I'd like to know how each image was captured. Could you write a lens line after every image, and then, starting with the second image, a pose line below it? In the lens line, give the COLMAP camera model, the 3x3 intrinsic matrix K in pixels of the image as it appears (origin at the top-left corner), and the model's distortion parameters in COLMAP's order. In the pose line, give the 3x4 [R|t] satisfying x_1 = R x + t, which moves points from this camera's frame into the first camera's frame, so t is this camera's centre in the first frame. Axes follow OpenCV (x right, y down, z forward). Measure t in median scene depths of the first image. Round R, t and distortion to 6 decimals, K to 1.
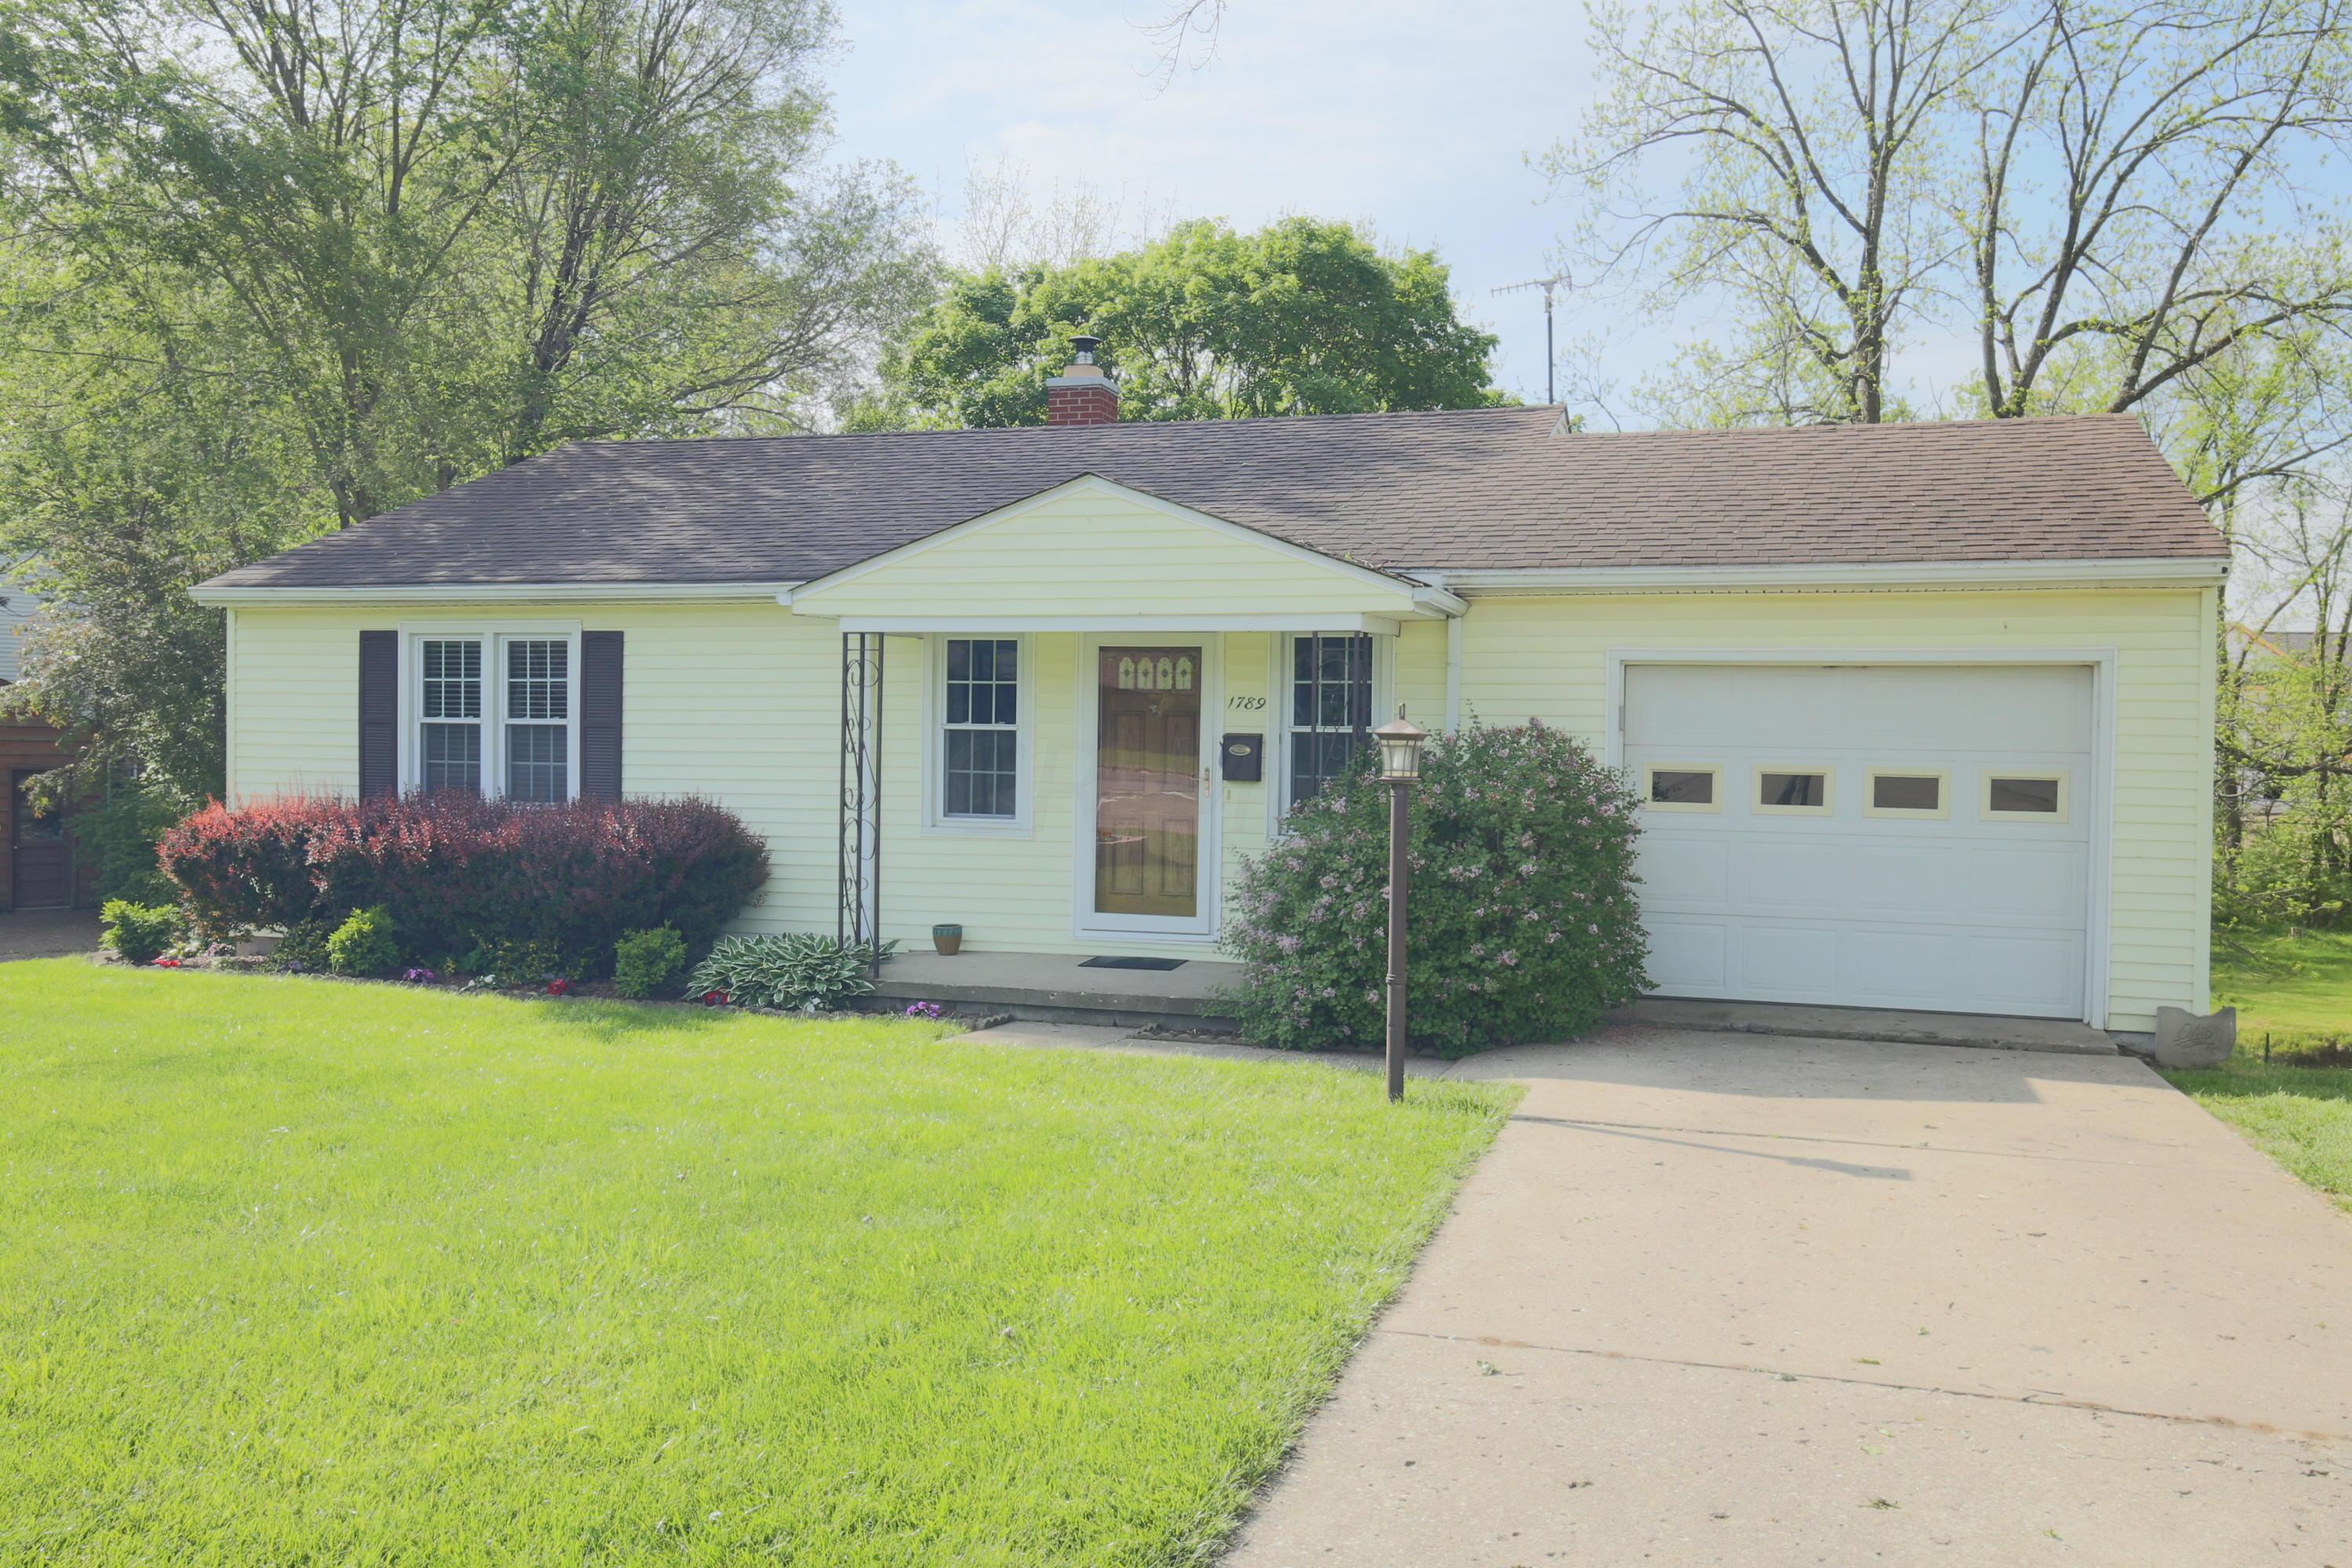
lens RADIAL K [[1892.0, 0, 1175.6], [0, 1892.0, 783.1], [0, 0, 1]] dist [0.024735, 0.000566]
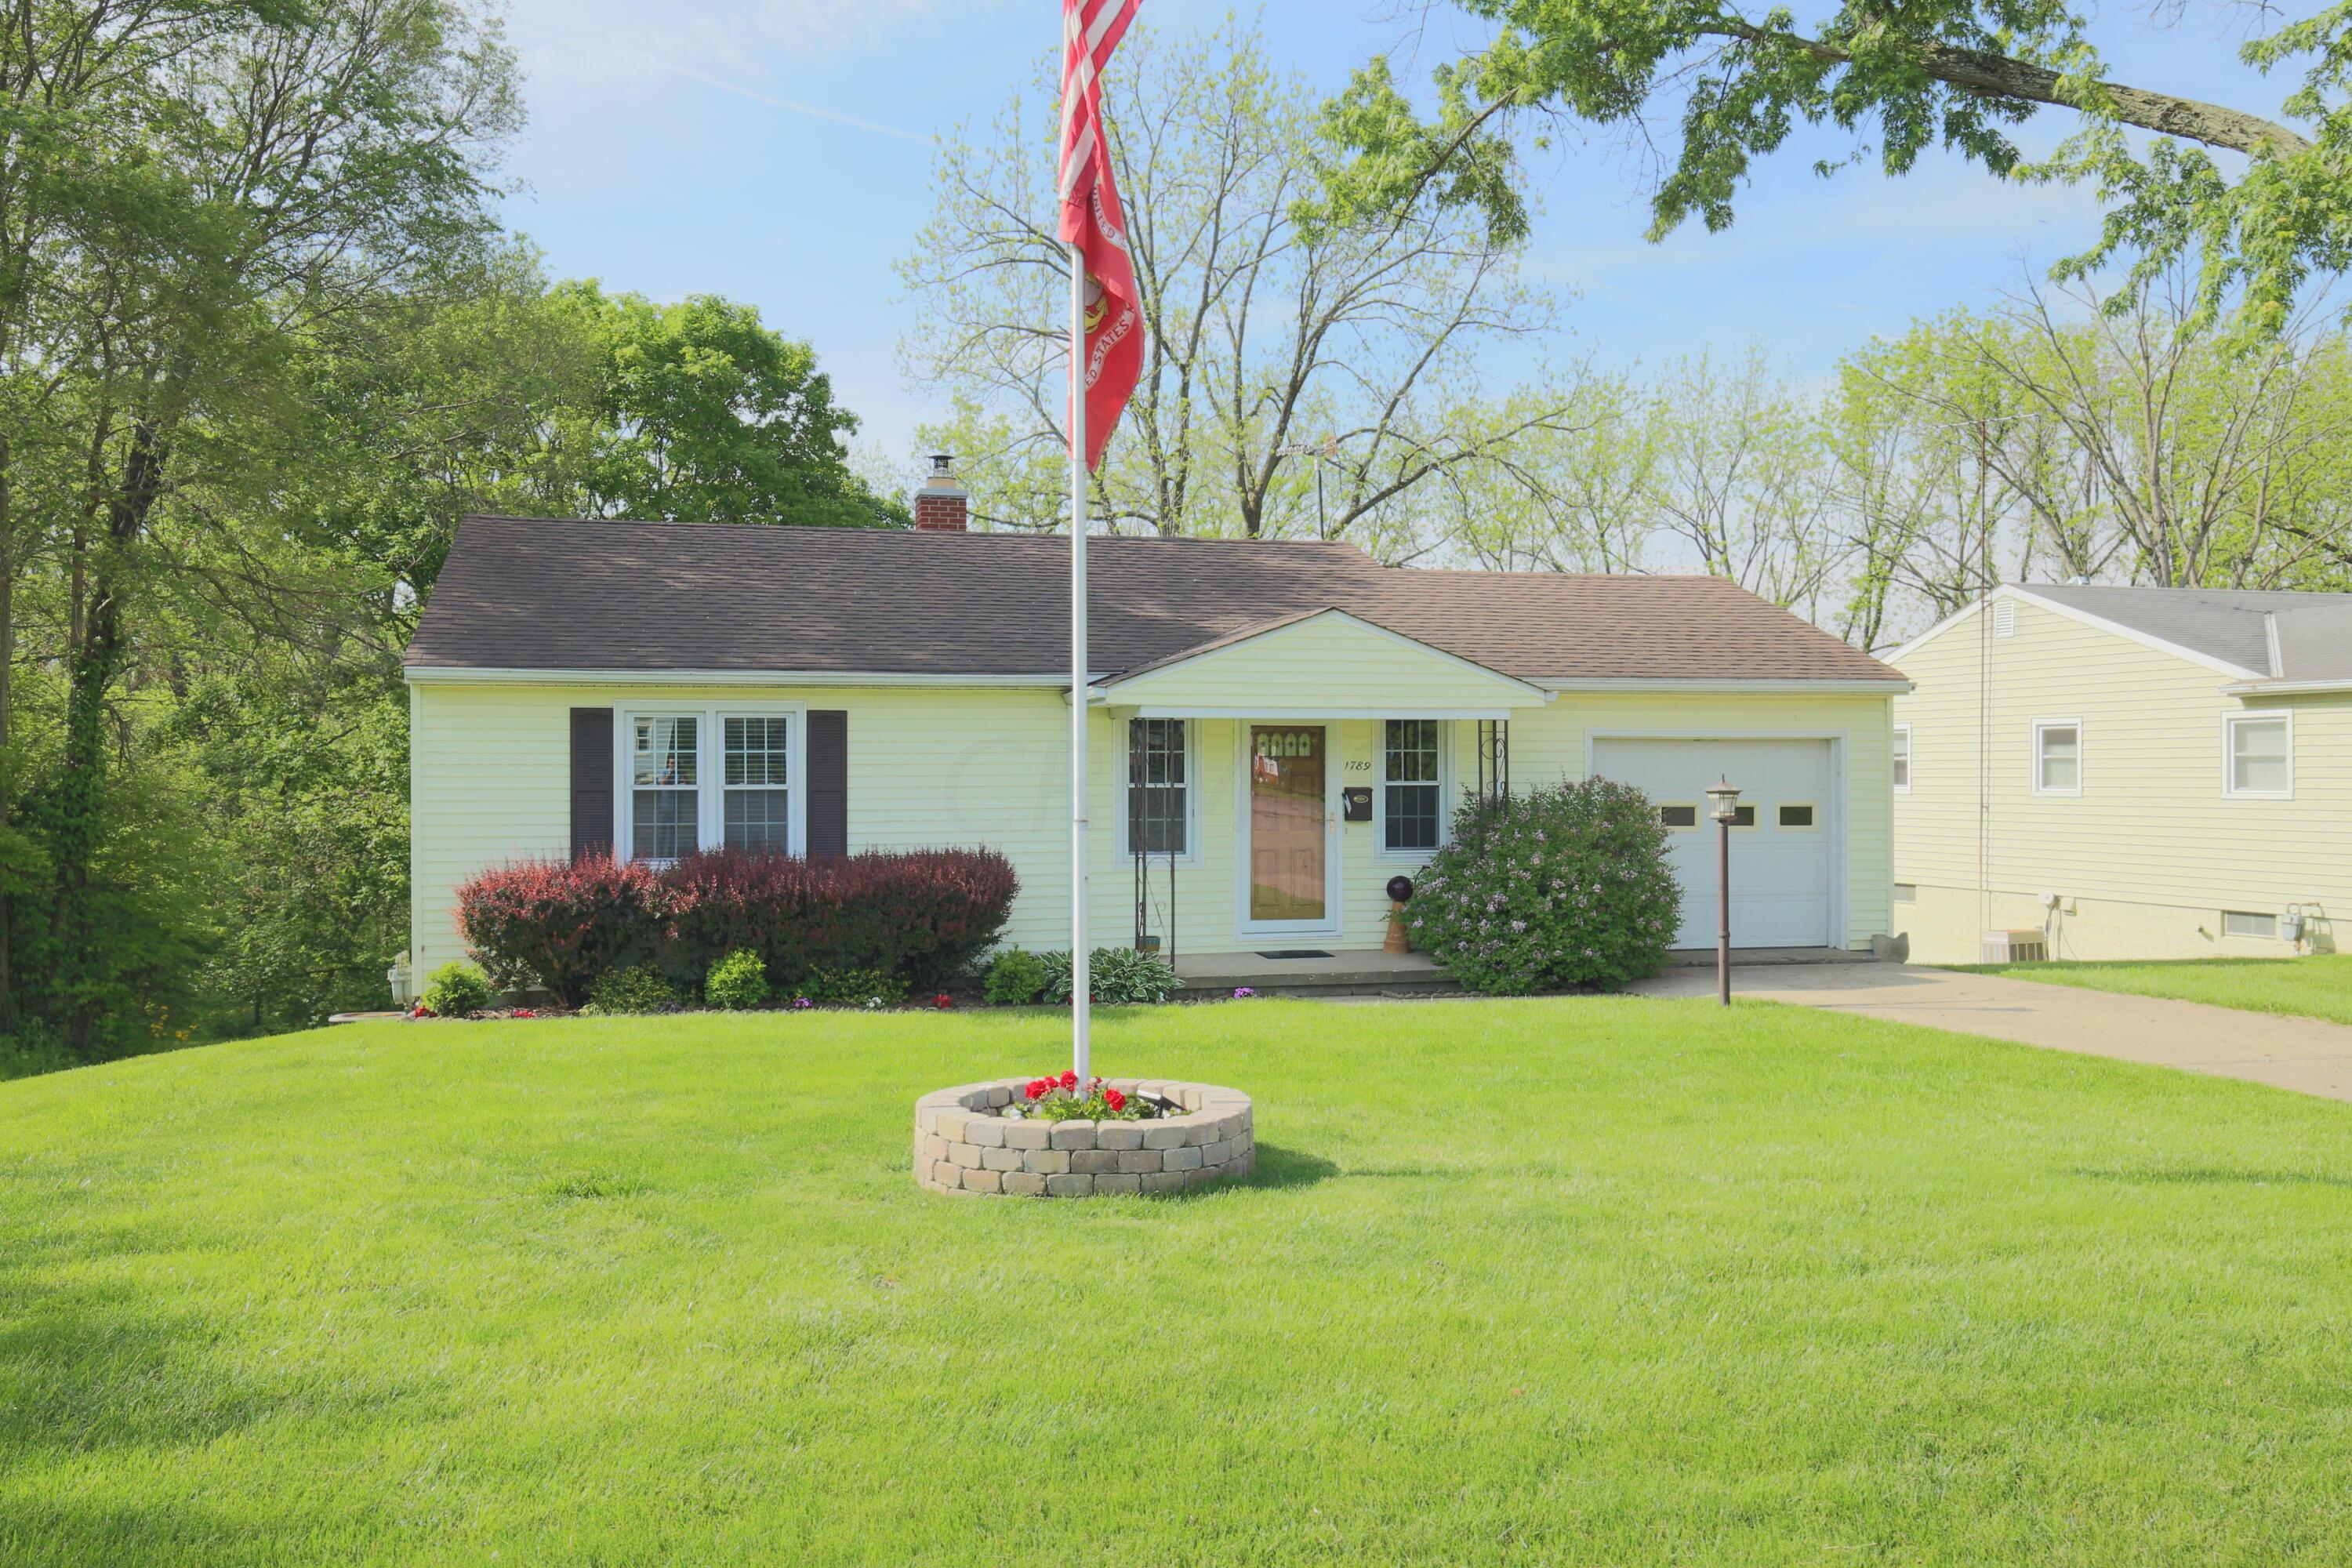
lens RADIAL K [[1892.0, 0, 1176.8], [0, 1892.0, 782.3], [0, 0, 1]] dist [0.024735, 0.000566]
pose [[0.858739, -0.017362, 0.512119, -0.771843], [0.026271, 0.999603, -0.010163, -0.018181], [-0.511739, 0.022181, 0.858854, -0.143755]]
